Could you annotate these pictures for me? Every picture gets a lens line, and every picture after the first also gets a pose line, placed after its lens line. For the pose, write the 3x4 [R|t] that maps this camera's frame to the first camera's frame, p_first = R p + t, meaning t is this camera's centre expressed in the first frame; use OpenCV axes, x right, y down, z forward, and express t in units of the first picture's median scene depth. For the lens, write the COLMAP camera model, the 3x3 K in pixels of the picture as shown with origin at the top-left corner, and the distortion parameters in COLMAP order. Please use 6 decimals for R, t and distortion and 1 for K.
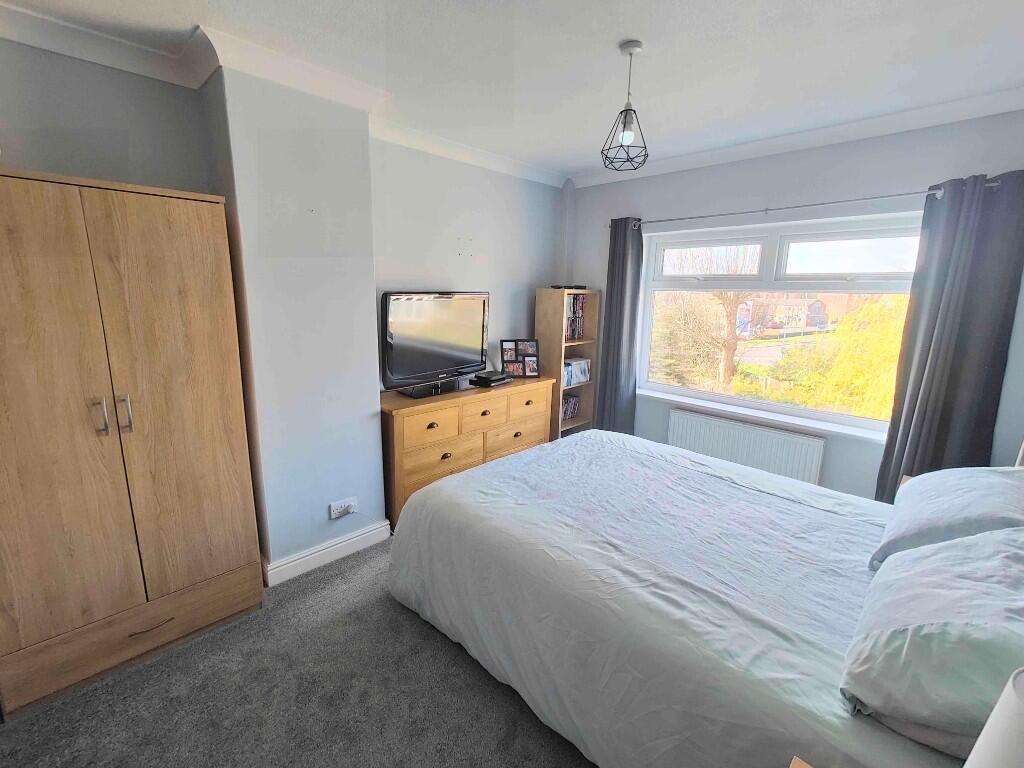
lens RADIAL K [[452.0, 0, 509.1], [0, 452.0, 384.0], [0, 0, 1]] dist [0.007257, -0.000931]
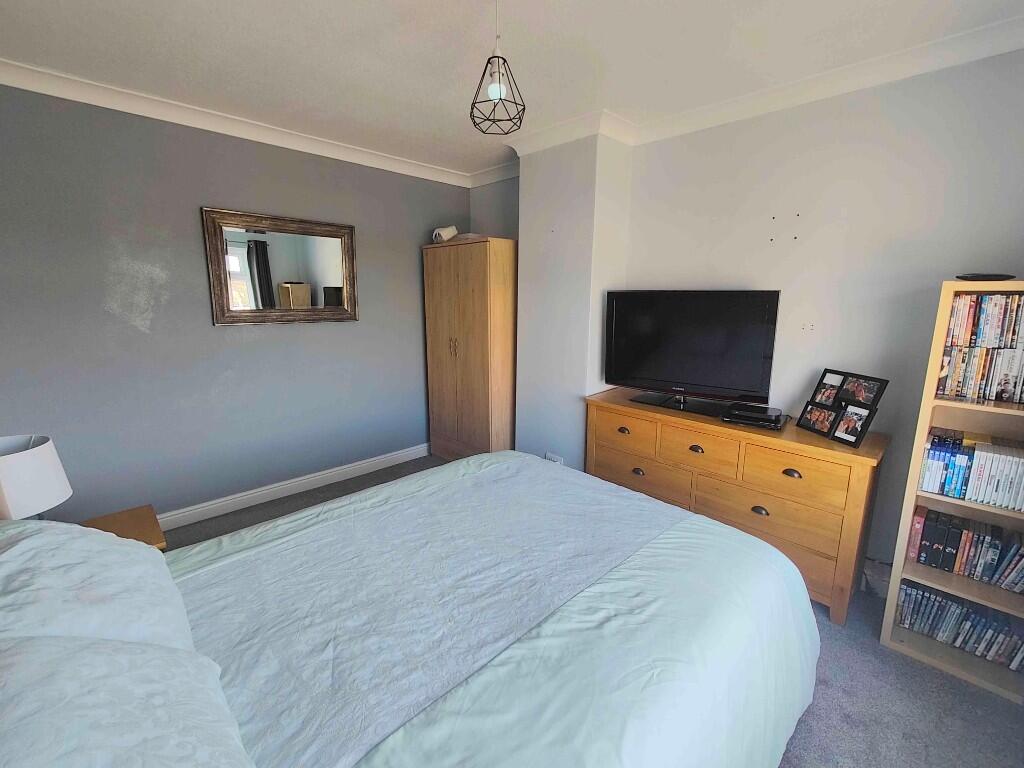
lens RADIAL K [[452.0, 0, 510.4], [0, 452.0, 380.0], [0, 0, 1]] dist [0.007257, -0.000931]
pose [[-0.012076, 0.177763, -0.983999, 0.600286], [-0.210865, 0.961488, 0.176284, -0.101528], [0.977441, 0.209619, 0.025873, 0.572912]]
